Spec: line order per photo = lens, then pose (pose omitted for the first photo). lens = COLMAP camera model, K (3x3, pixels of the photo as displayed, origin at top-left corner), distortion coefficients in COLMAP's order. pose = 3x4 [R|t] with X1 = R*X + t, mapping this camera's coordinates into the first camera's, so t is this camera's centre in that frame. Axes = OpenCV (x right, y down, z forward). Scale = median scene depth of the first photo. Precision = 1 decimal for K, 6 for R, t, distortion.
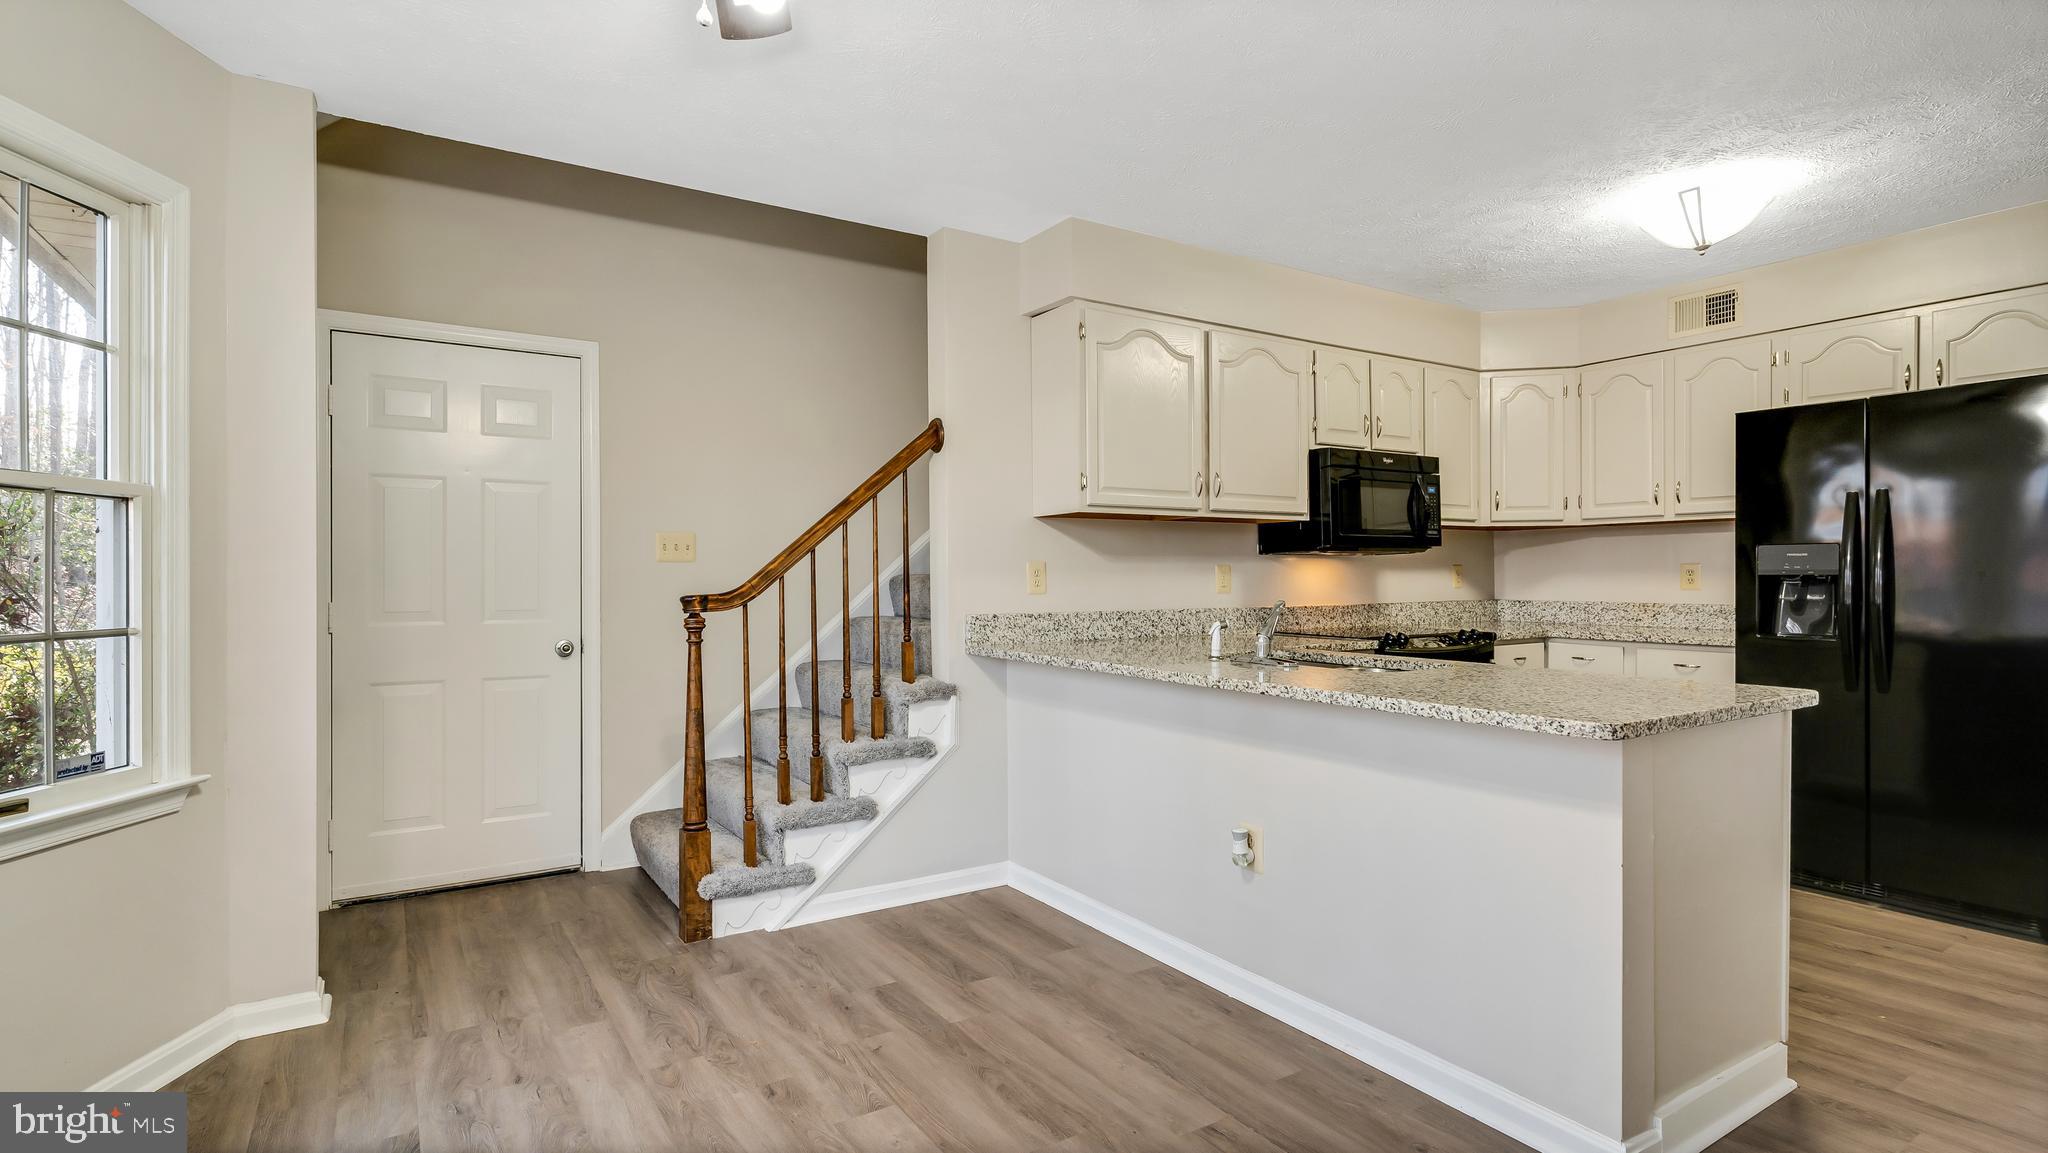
lens RADIAL K [[993.5, 0, 1031.0], [0, 993.5, 593.5], [0, 0, 1]] dist [0.000159, 0.000012]
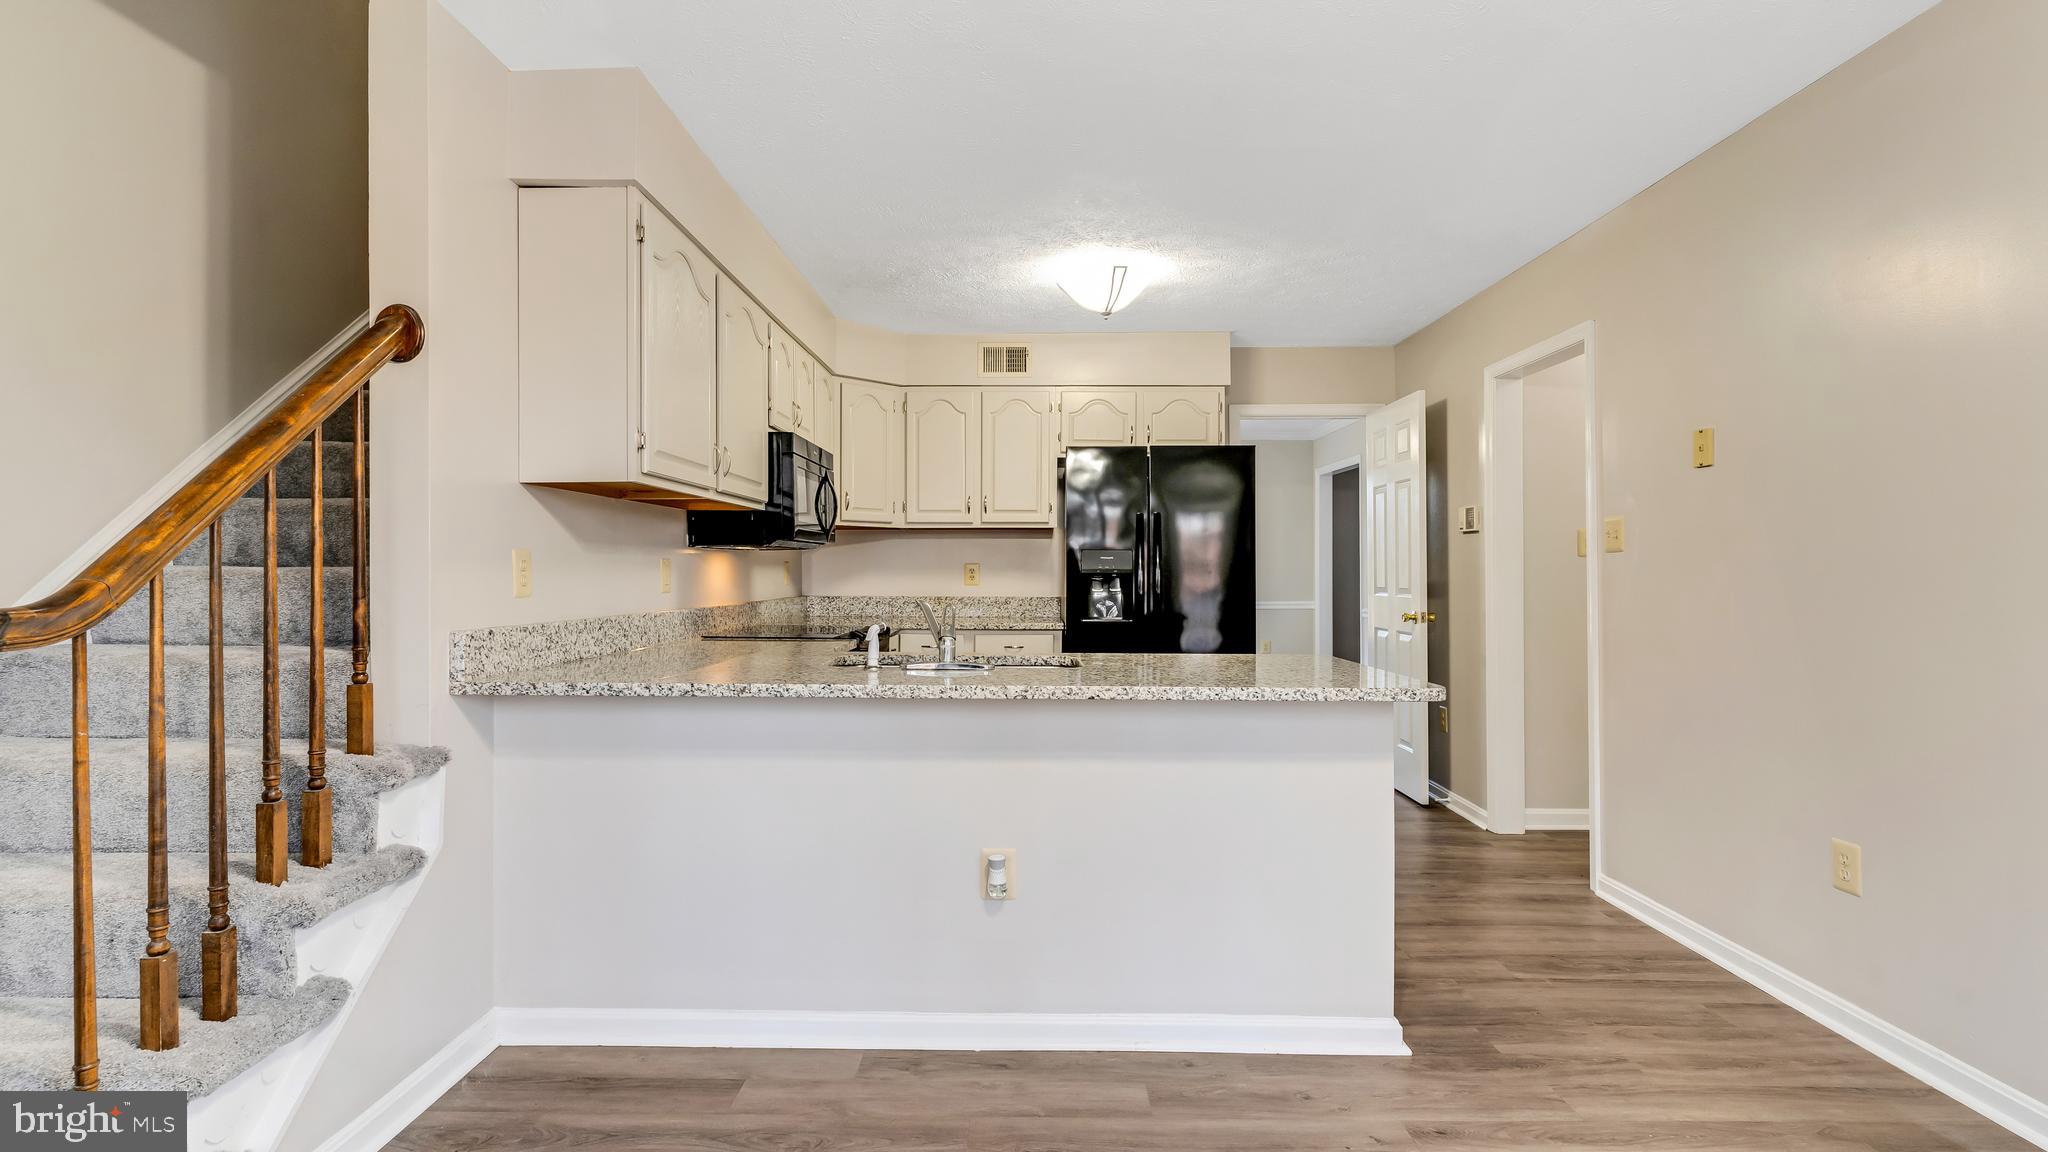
lens RADIAL K [[975.7, 0, 1024.0], [0, 975.7, 576.0], [0, 0, 1]] dist [-0.000050, -0.000058]
pose [[0.554239, 0.001610, 0.832356, -0.373578], [0.011208, 0.999893, -0.009397, -0.003705], [-0.832282, 0.014537, 0.554162, 0.364463]]
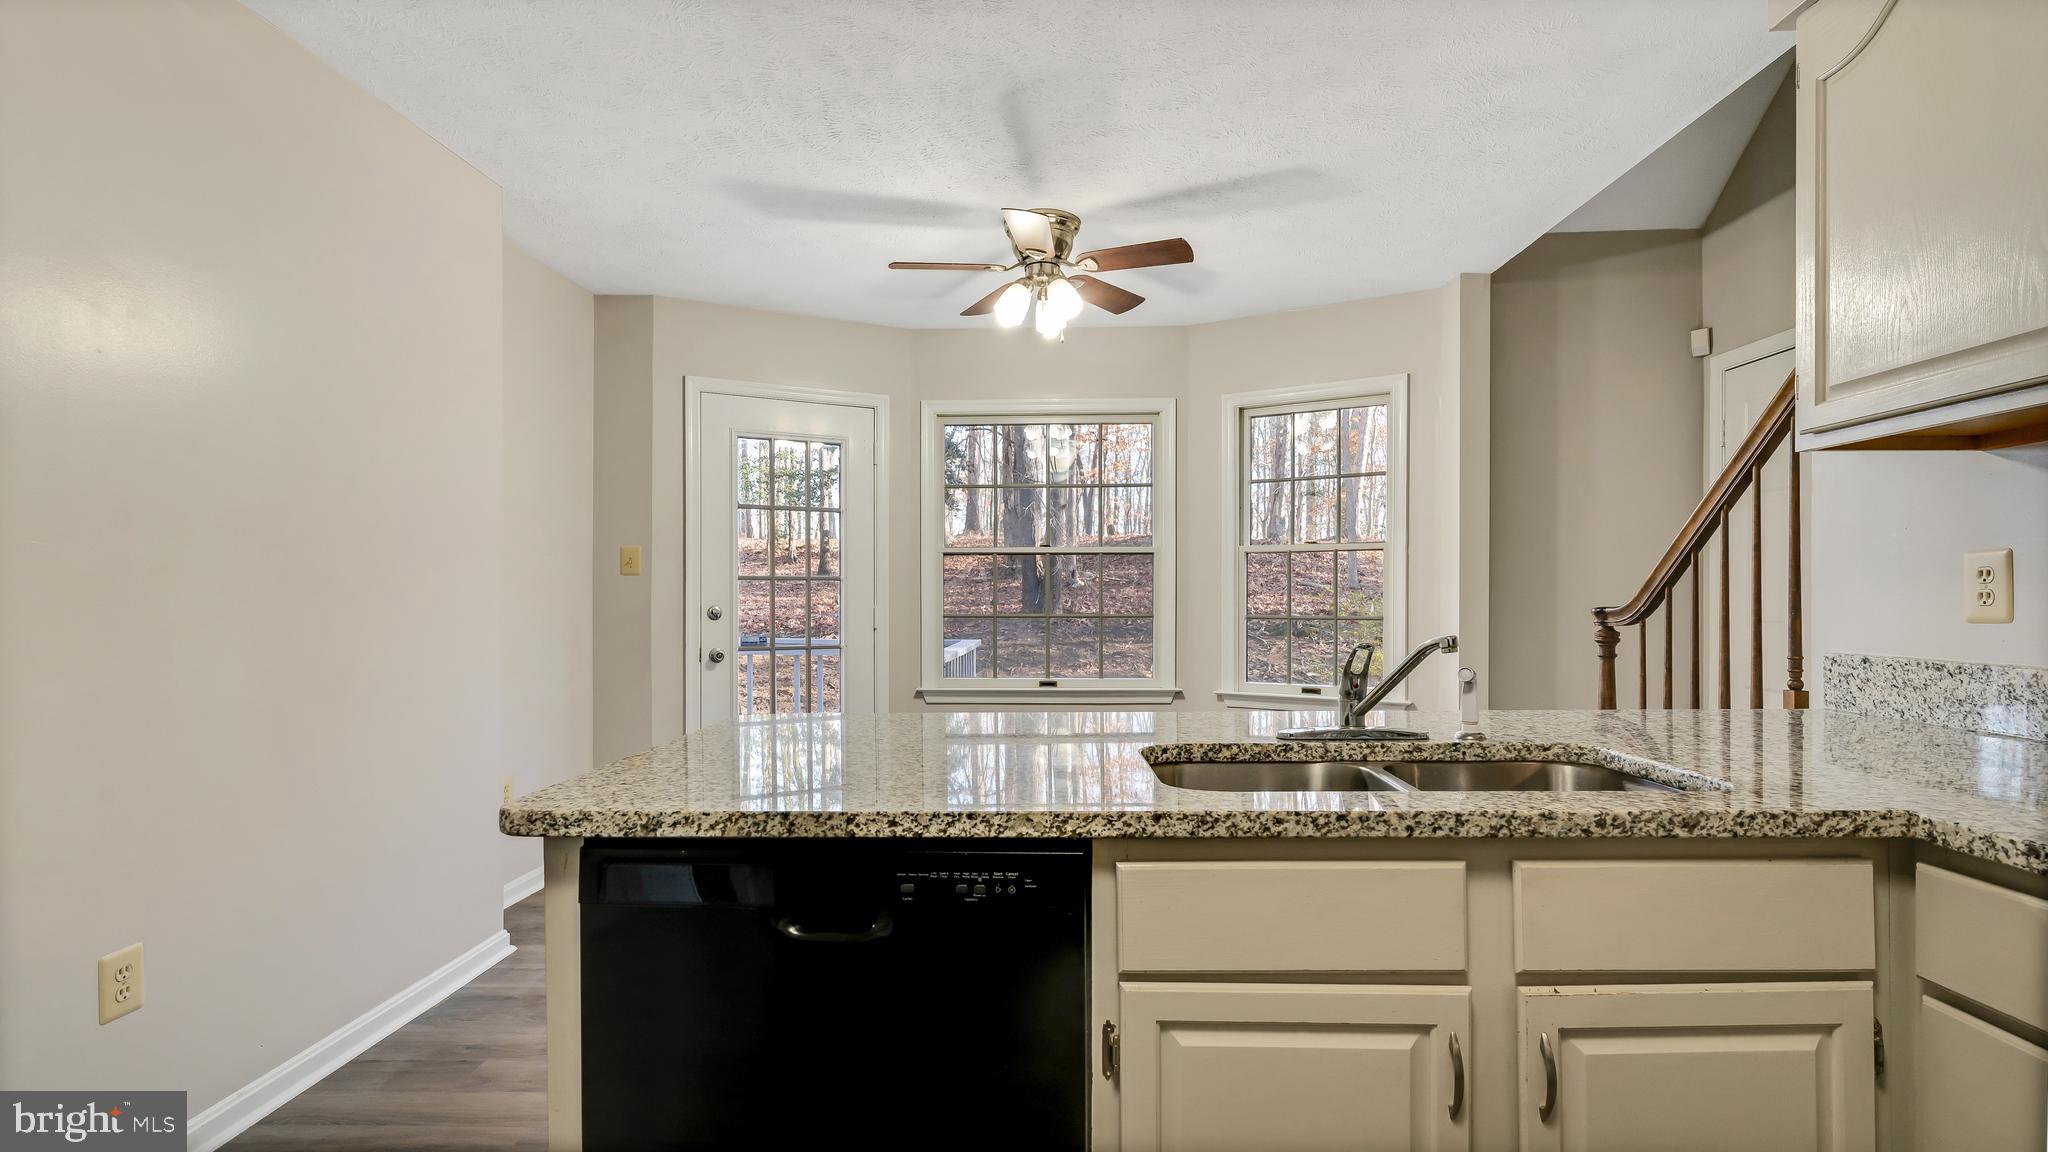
lens RADIAL K [[975.7, 0, 1024.0], [0, 975.7, 576.0], [0, 0, 1]] dist [-0.000050, -0.000058]
pose [[-0.570616, -0.016037, -0.821060, 0.638303], [-0.015738, 0.999839, -0.008591, -0.009714], [0.821066, 0.008019, -0.570777, 0.936452]]
